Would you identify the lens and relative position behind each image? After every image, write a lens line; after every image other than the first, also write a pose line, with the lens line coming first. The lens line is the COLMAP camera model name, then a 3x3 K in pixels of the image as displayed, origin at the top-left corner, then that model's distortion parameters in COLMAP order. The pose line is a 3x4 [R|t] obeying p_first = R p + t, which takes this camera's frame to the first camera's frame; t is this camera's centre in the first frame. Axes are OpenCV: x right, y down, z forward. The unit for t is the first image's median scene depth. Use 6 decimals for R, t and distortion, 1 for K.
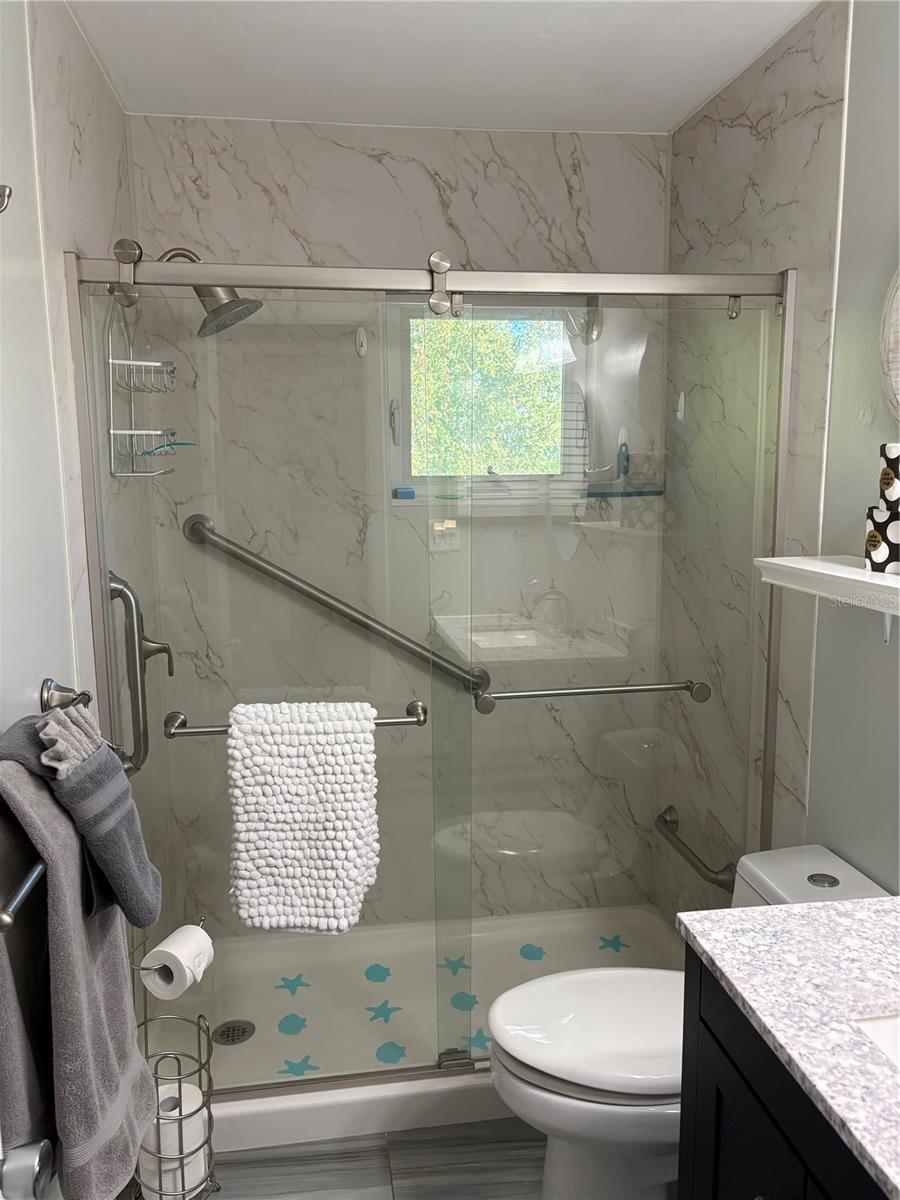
lens RADIAL K [[893.0, 0, 450.0], [0, 893.0, 600.0], [0, 0, 1]] dist [0.056801, -0.075412]
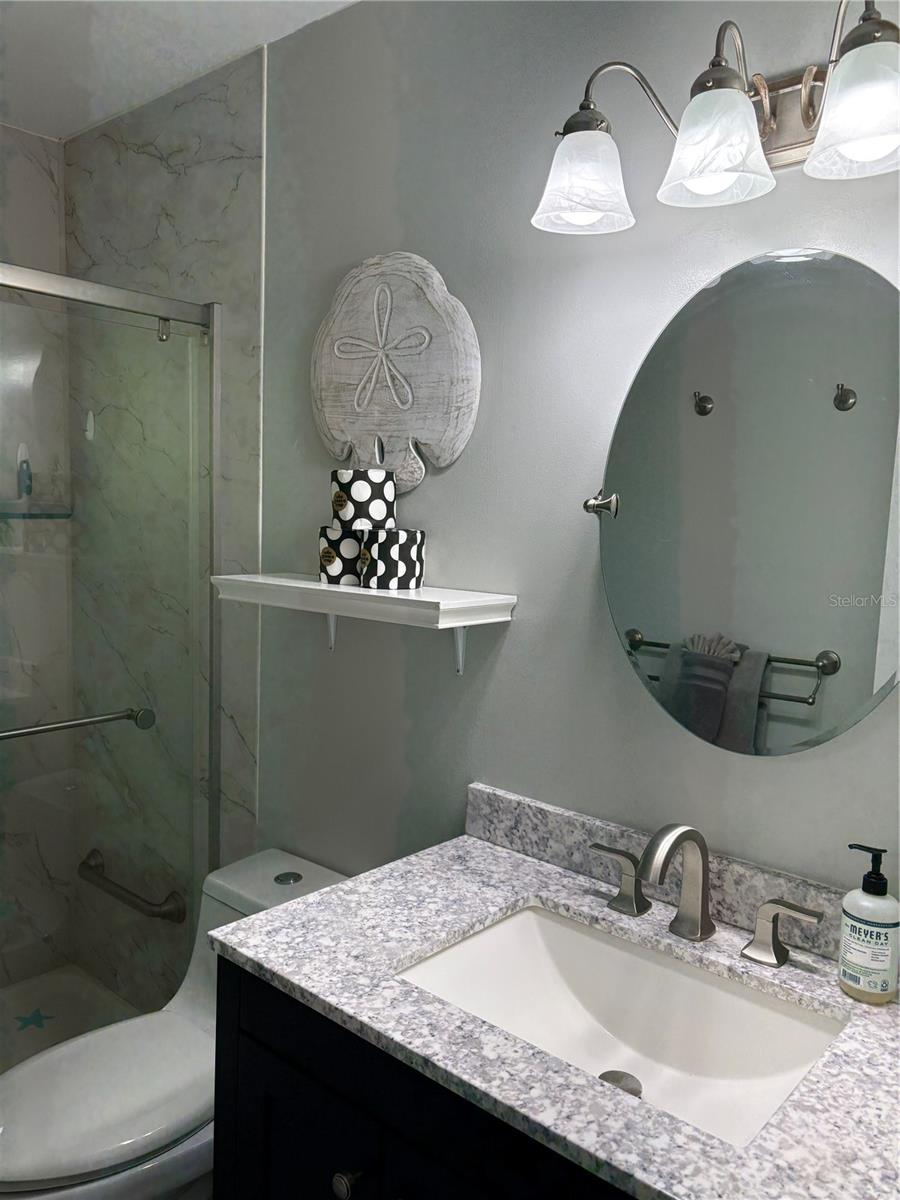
lens RADIAL K [[907.5, 0, 450.0], [0, 907.5, 600.0], [0, 0, 1]] dist [0.002680, -0.001963]
pose [[0.762795, -0.033359, 0.645779, -0.142608], [0.059634, 0.998042, -0.018884, 0.018289], [-0.643884, 0.052915, 0.763291, 0.049856]]
